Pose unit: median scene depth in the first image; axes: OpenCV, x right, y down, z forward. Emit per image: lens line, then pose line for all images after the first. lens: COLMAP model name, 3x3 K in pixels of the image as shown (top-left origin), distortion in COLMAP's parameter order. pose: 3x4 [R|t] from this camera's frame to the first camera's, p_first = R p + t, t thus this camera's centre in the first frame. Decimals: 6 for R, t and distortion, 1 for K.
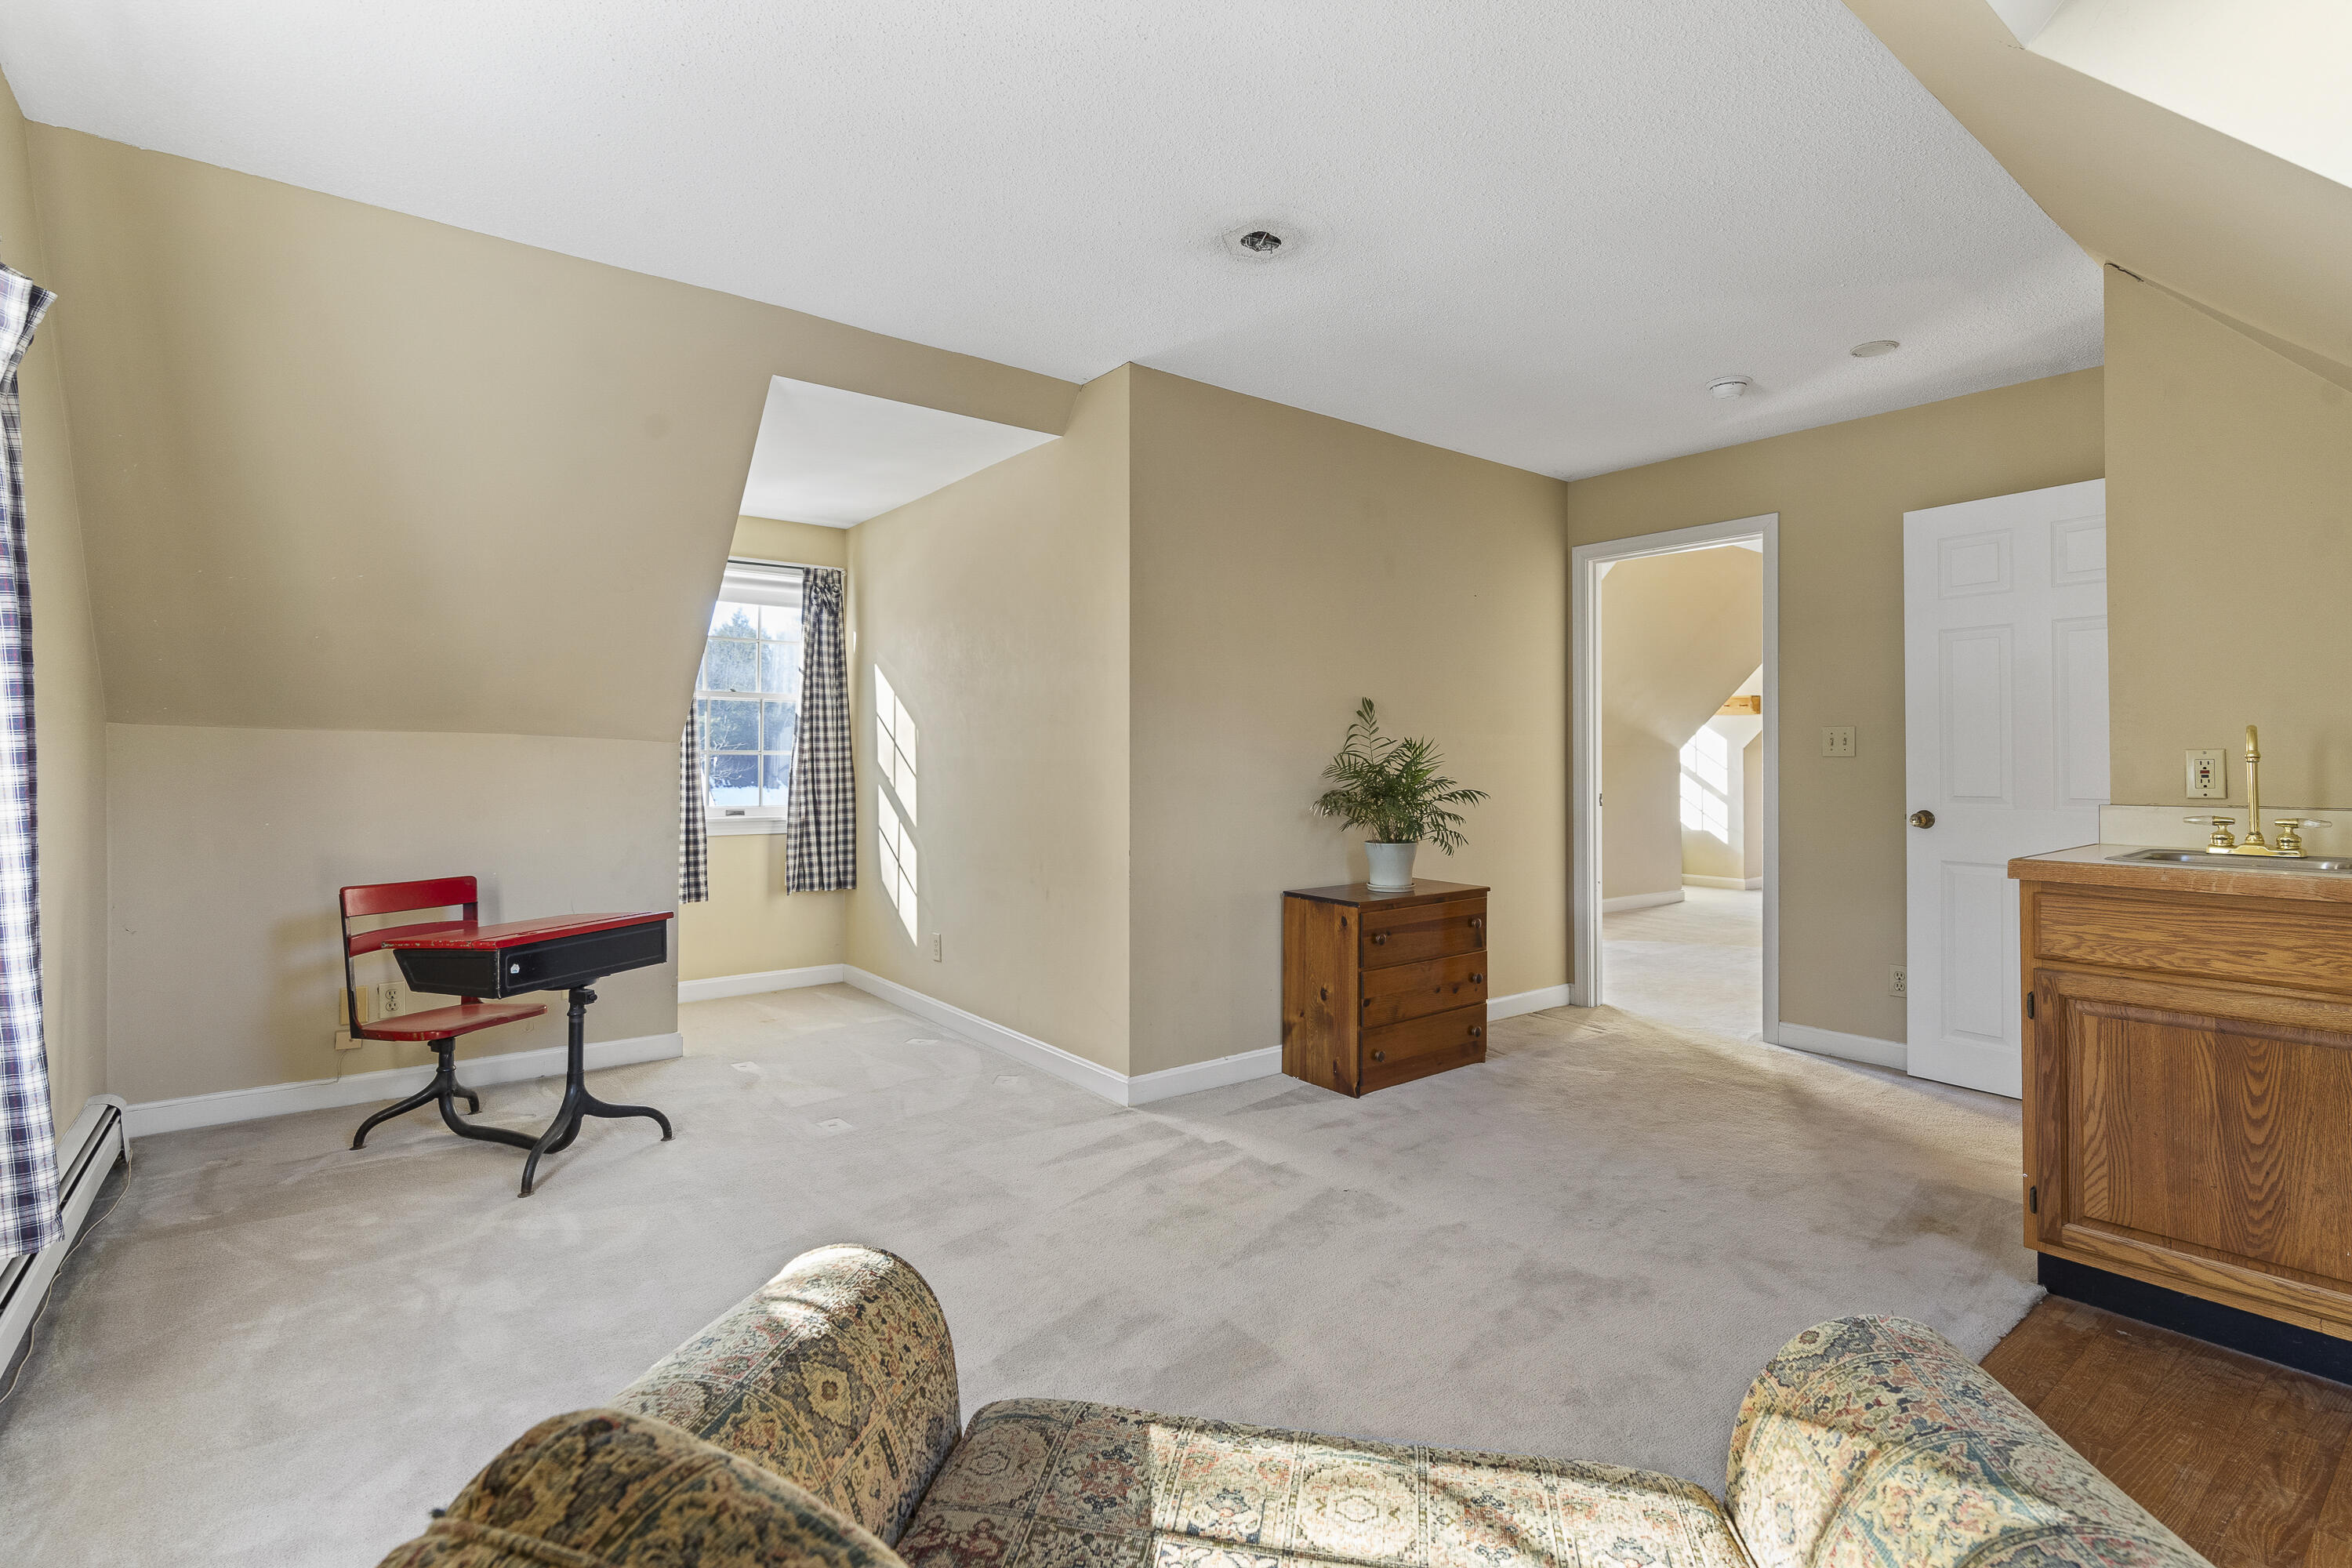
lens RADIAL K [[1072.4, 0, 1166.6], [0, 1072.4, 769.0], [0, 0, 1]] dist [-0.006155, 0.001877]
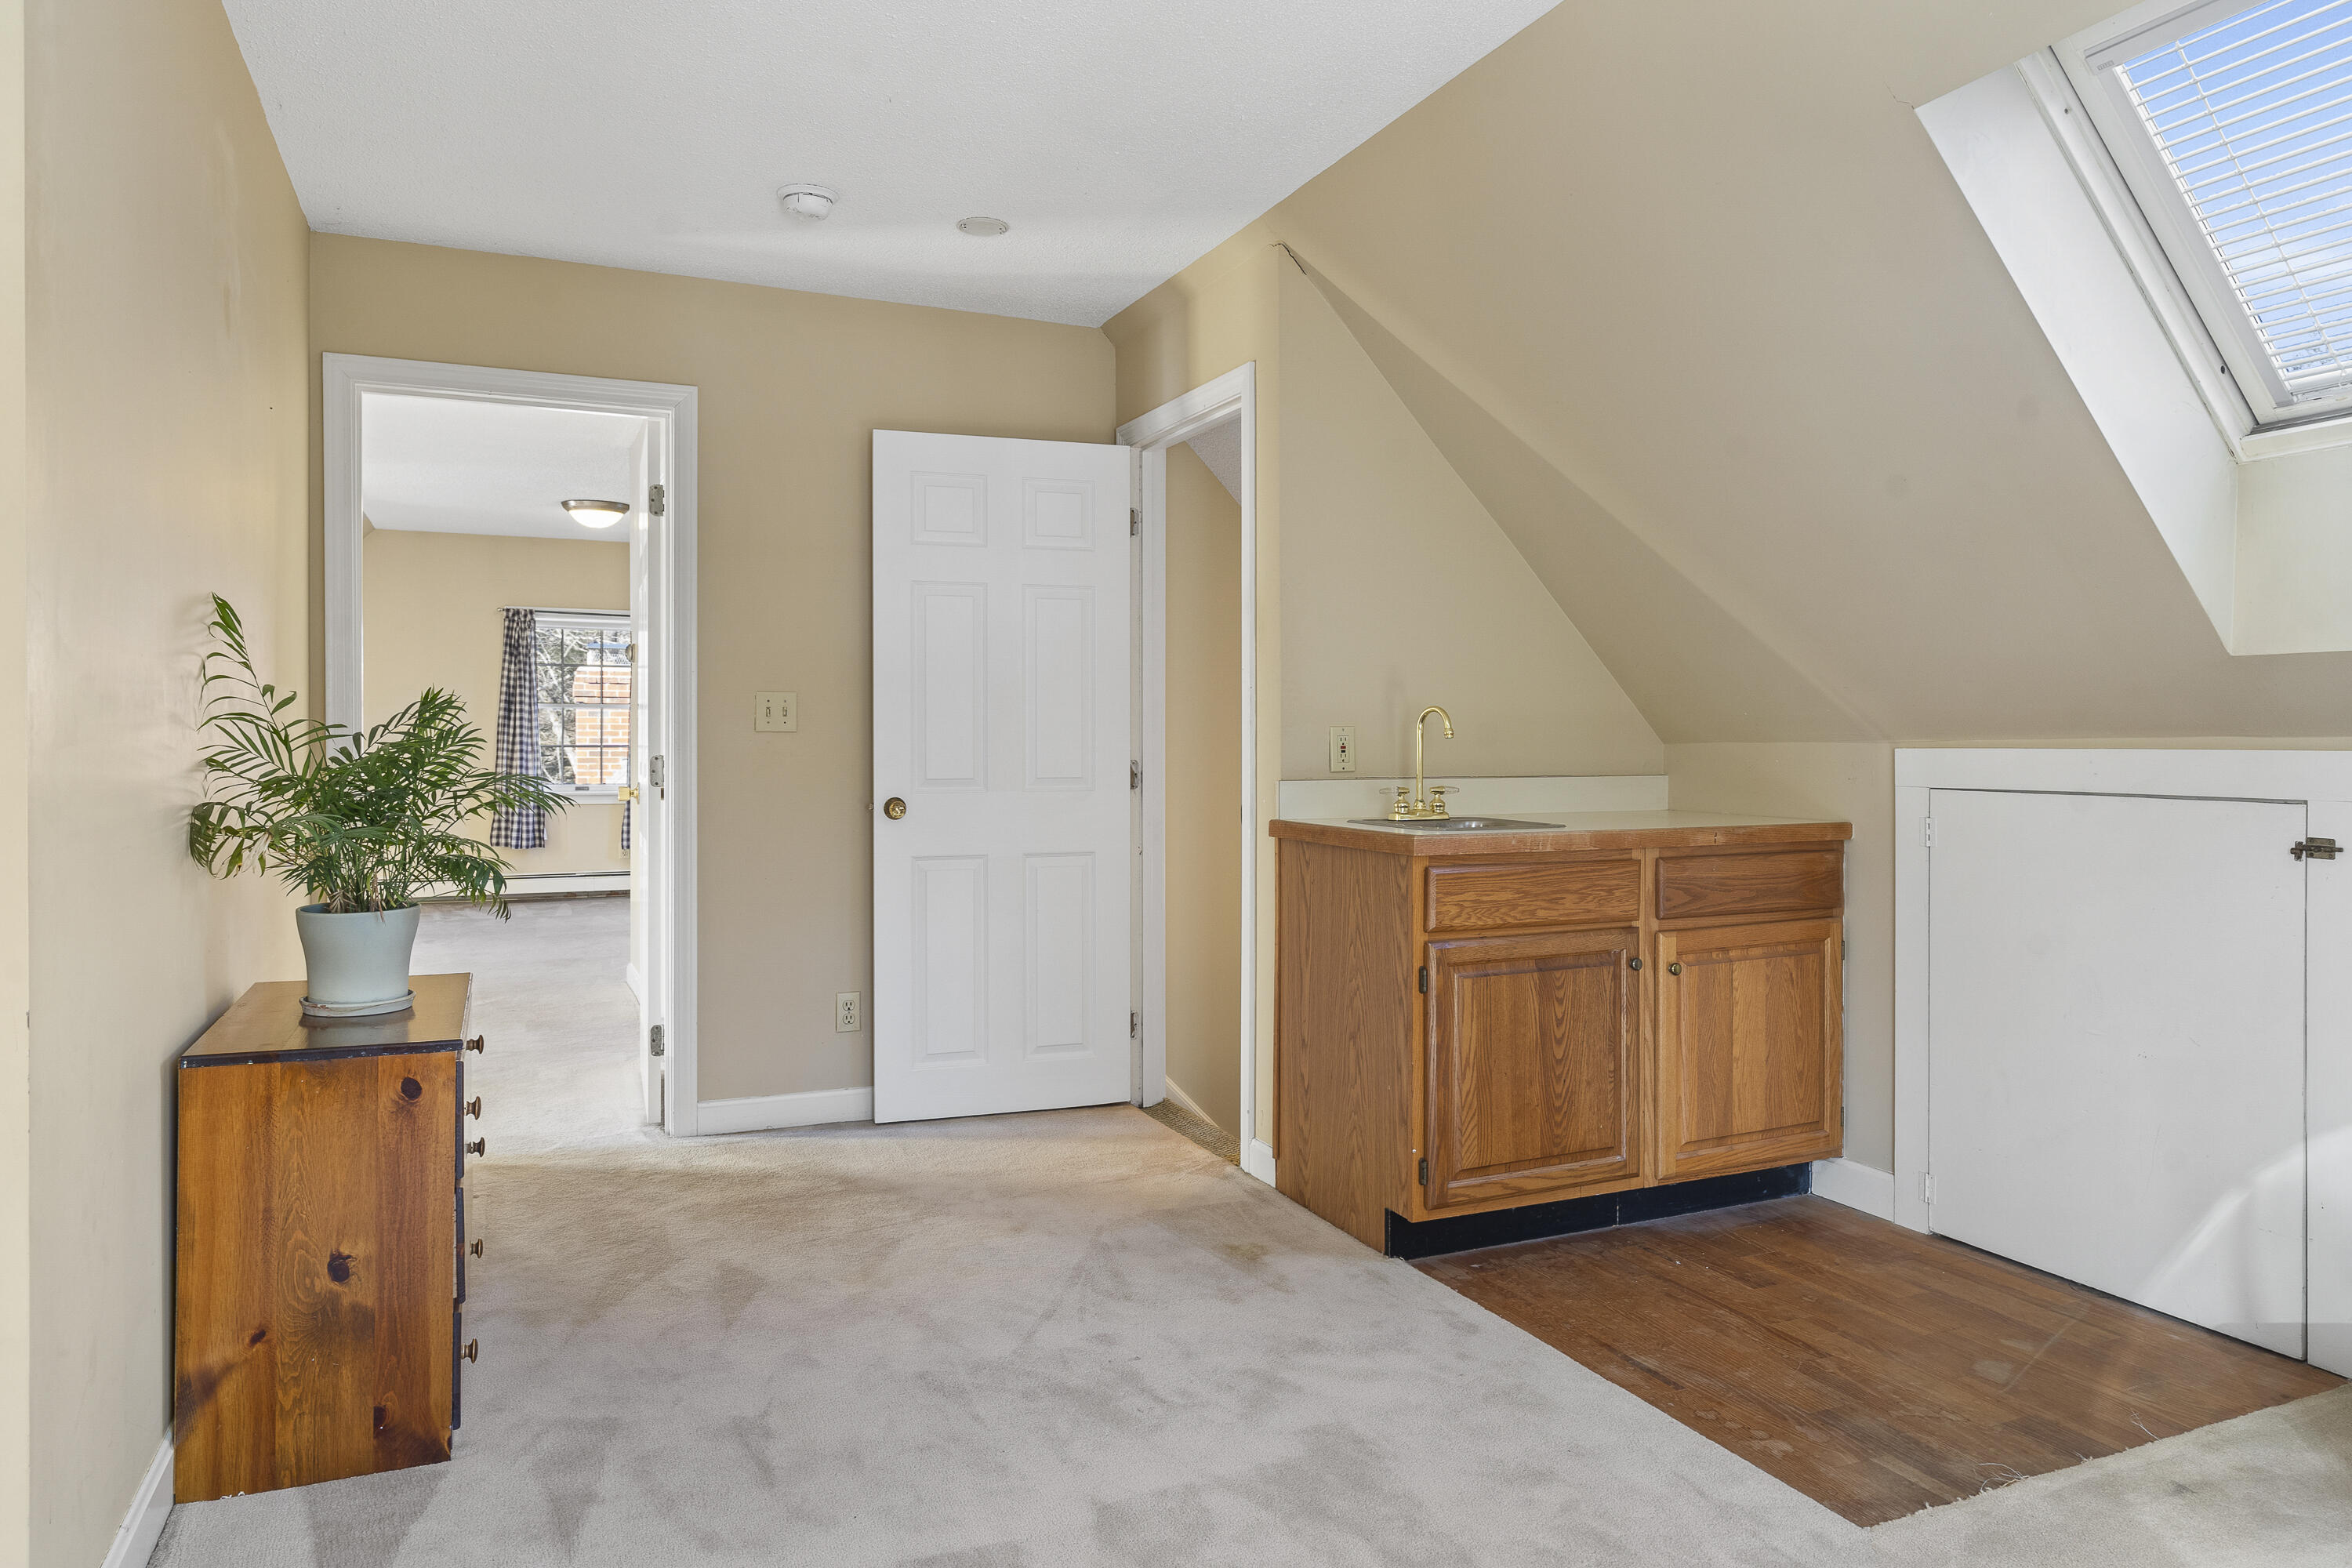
lens RADIAL K [[1484.2, 0, 1172.9], [0, 1484.2, 776.1], [0, 0, 1]] dist [-0.003628, 0.000948]
pose [[0.247999, -0.022496, 0.968499, -0.517068], [0.006755, 0.999746, 0.021492, -0.001755], [-0.968737, 0.001212, 0.248088, 0.765849]]
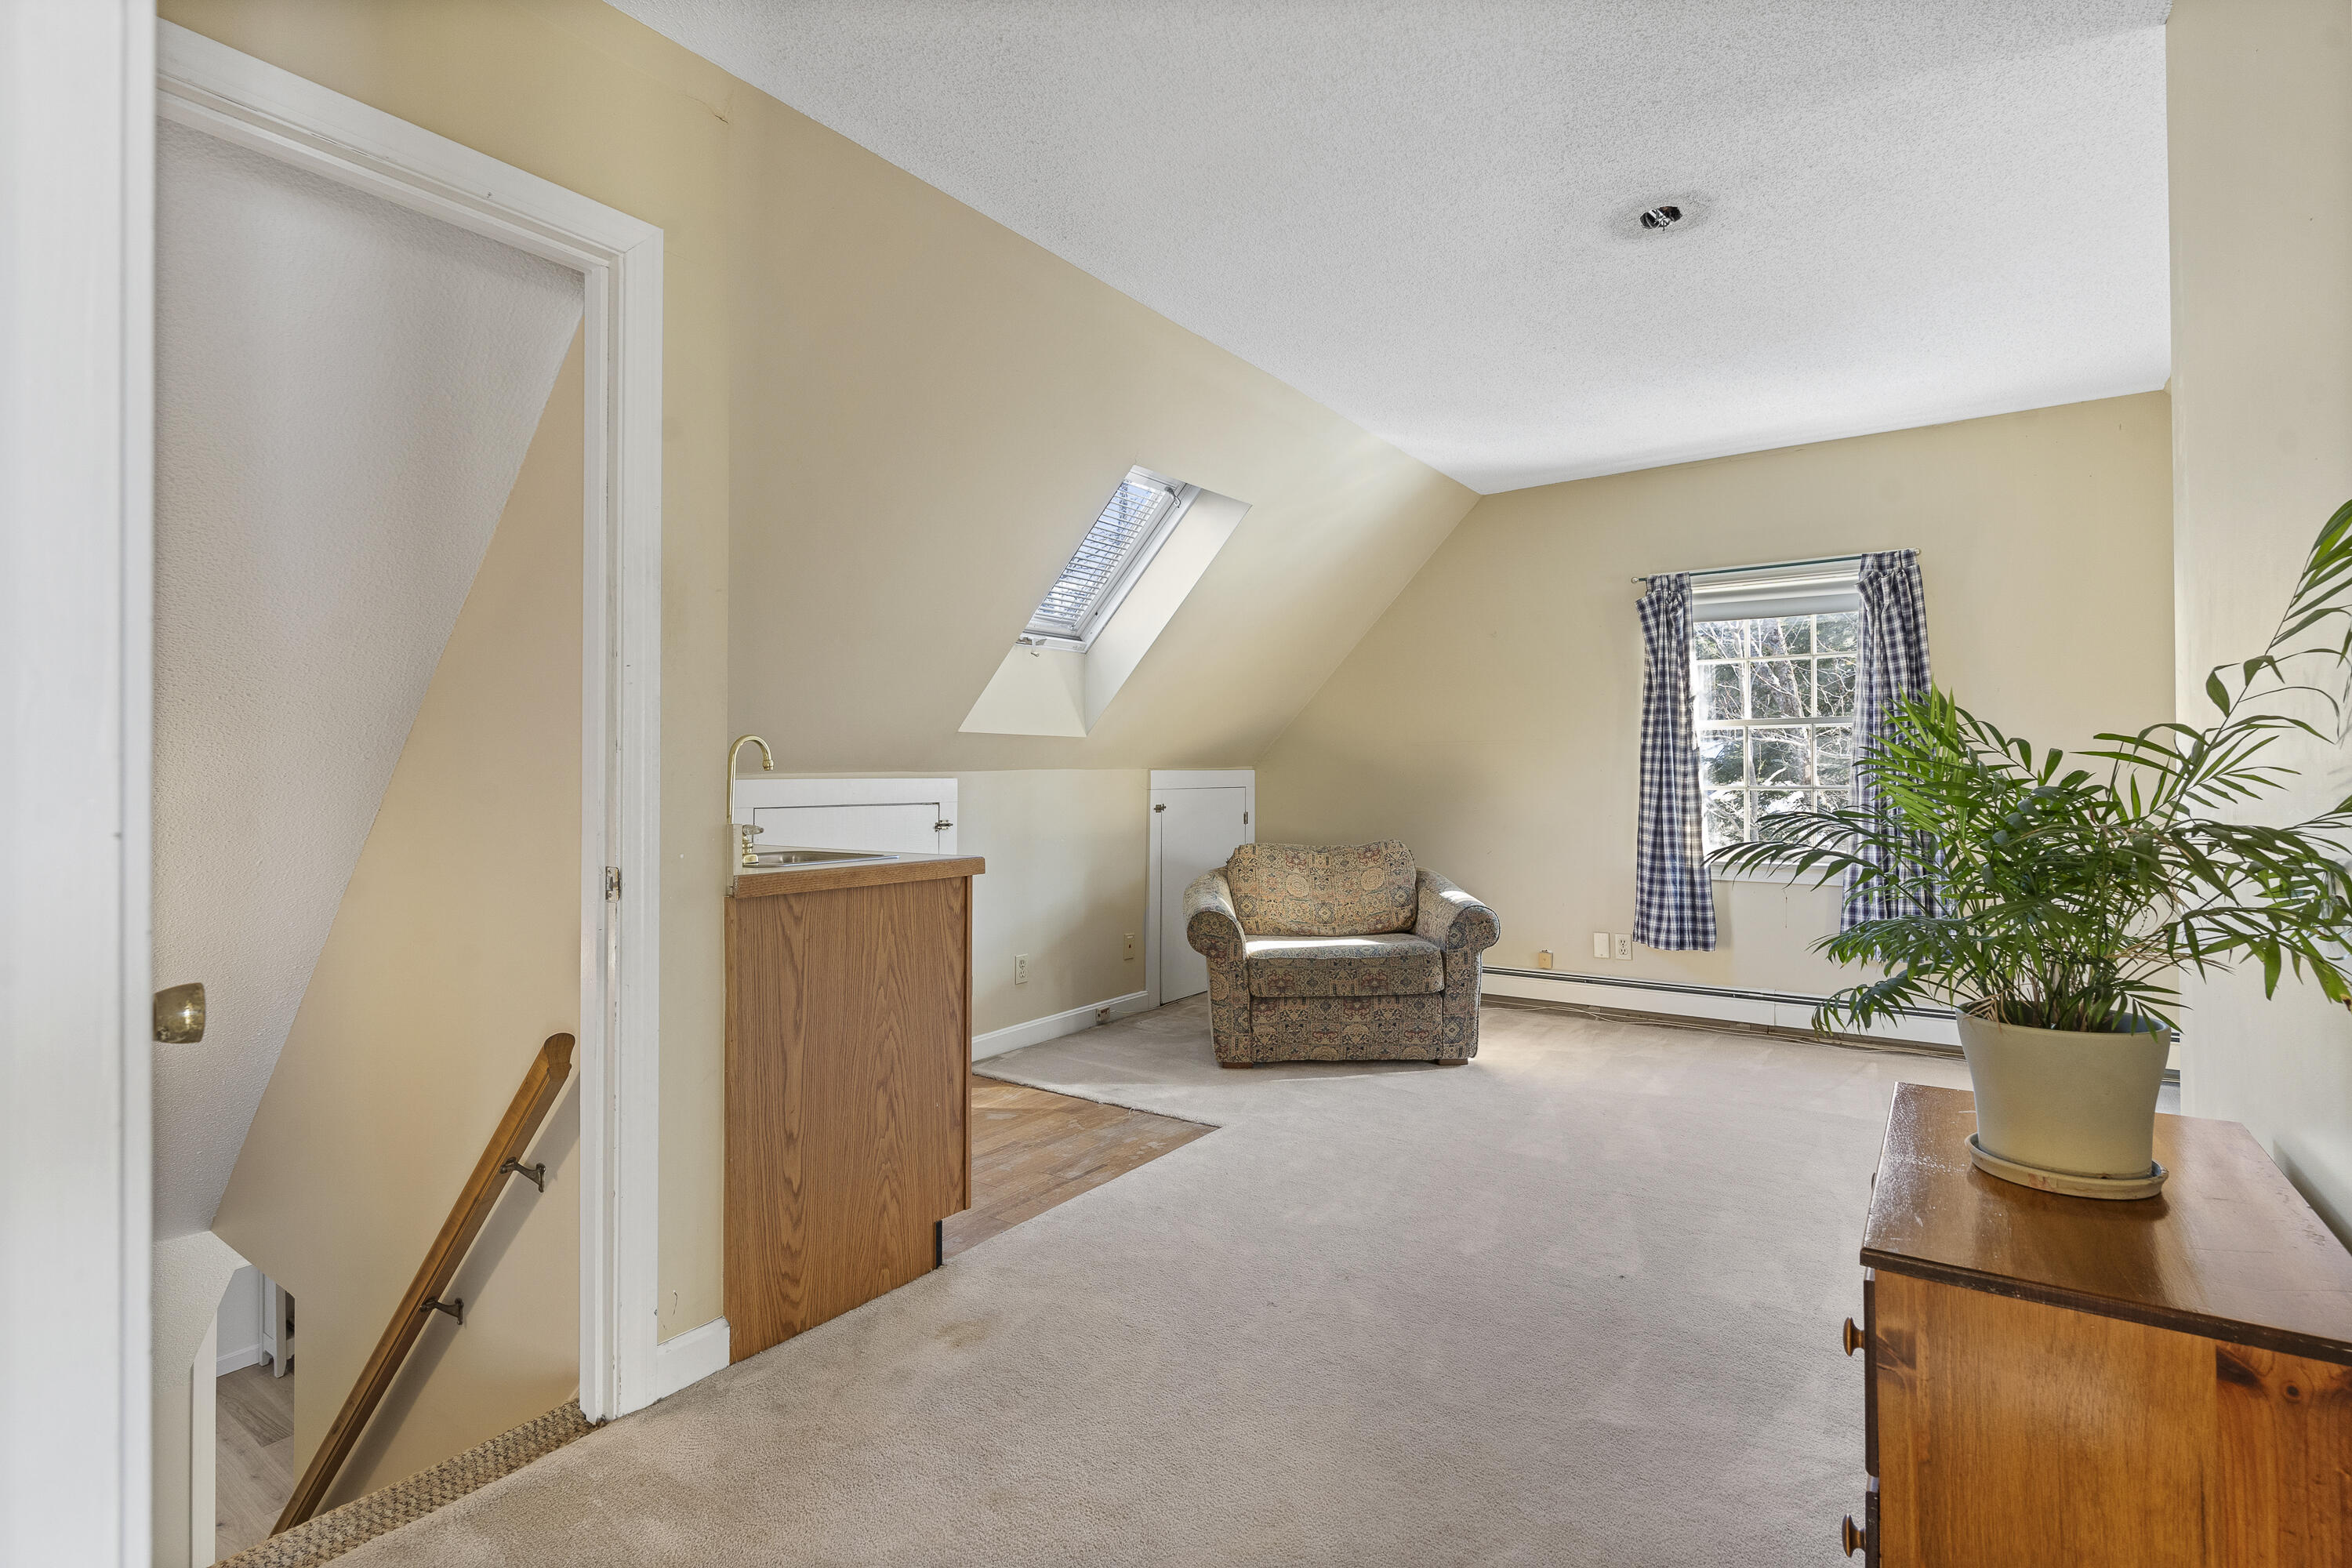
lens RADIAL K [[1135.9, 0, 1174.3], [0, 1135.9, 778.3], [0, 0, 1]] dist [-0.002157, -0.000083]
pose [[-0.955512, 0.001492, -0.294947, 0.839486], [-0.001472, 0.999951, 0.009828, -0.008145], [0.294948, 0.009825, -0.955463, 1.922277]]
